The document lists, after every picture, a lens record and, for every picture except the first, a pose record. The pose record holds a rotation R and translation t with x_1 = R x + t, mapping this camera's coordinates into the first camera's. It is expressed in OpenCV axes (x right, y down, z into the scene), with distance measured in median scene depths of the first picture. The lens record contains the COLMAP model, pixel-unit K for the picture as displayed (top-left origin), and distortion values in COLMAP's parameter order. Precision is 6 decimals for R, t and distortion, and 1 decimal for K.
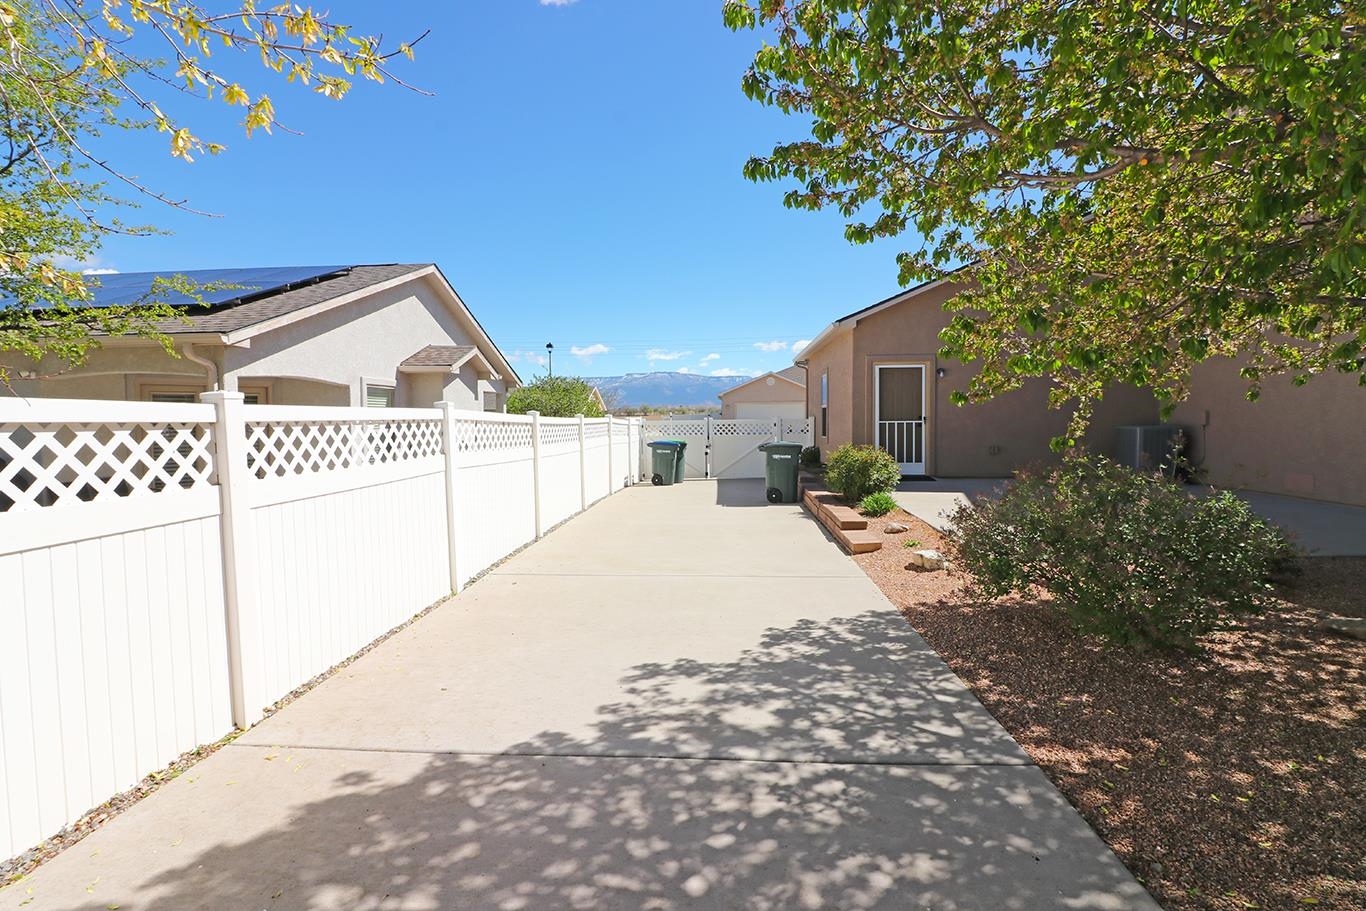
lens RADIAL K [[626.6, 0, 683.9], [0, 626.6, 456.2], [0, 0, 1]] dist [0.000078, -0.011908]
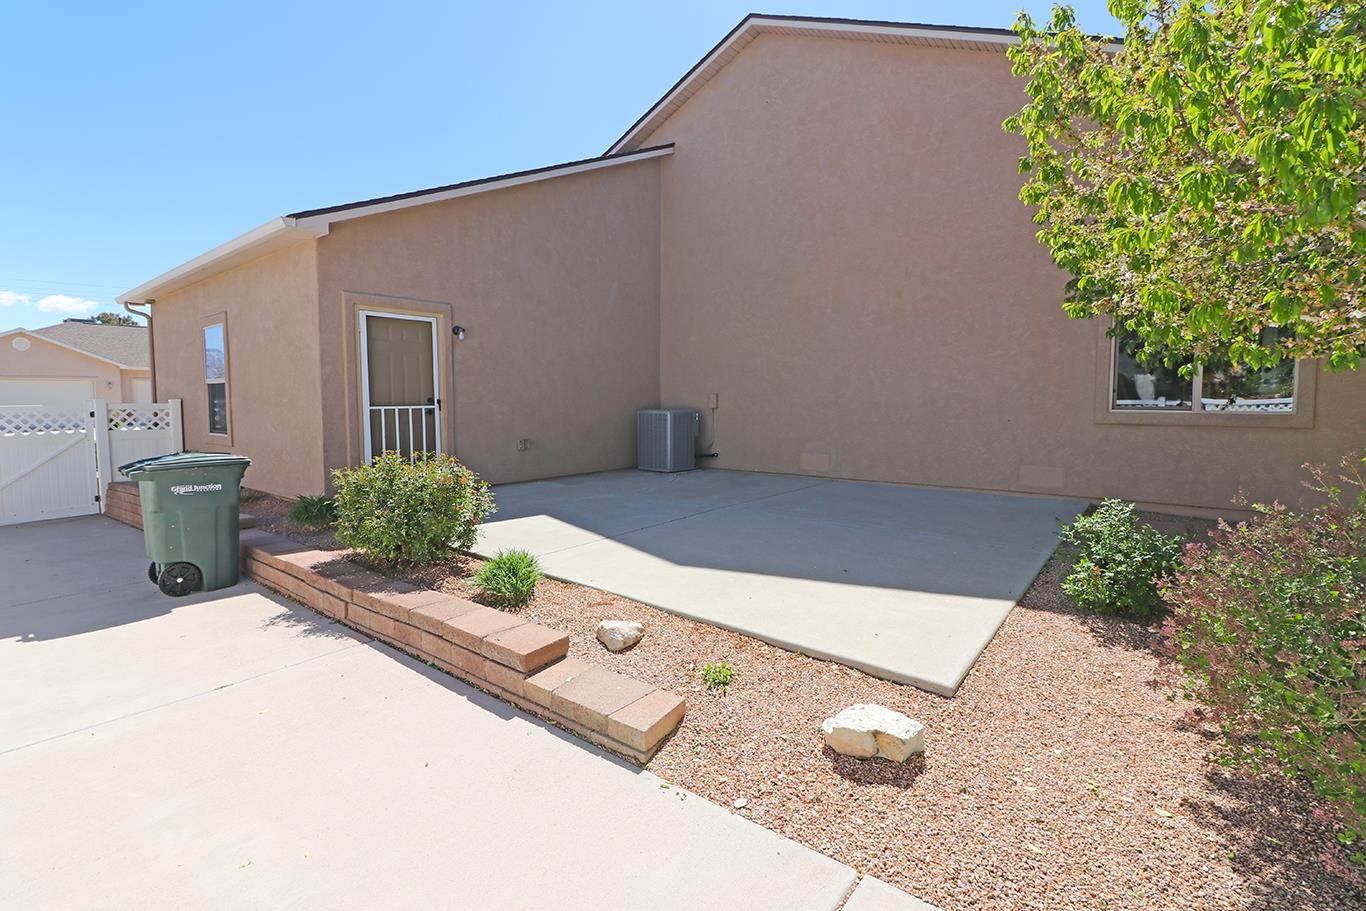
lens RADIAL K [[626.6, 0, 682.0], [0, 626.6, 442.5], [0, 0, 1]] dist [0.000078, -0.011908]
pose [[0.562573, -0.052587, 0.825073, -0.010681], [0.049784, 0.998319, 0.029684, -0.025415], [-0.825247, 0.024377, 0.564246, 0.434570]]
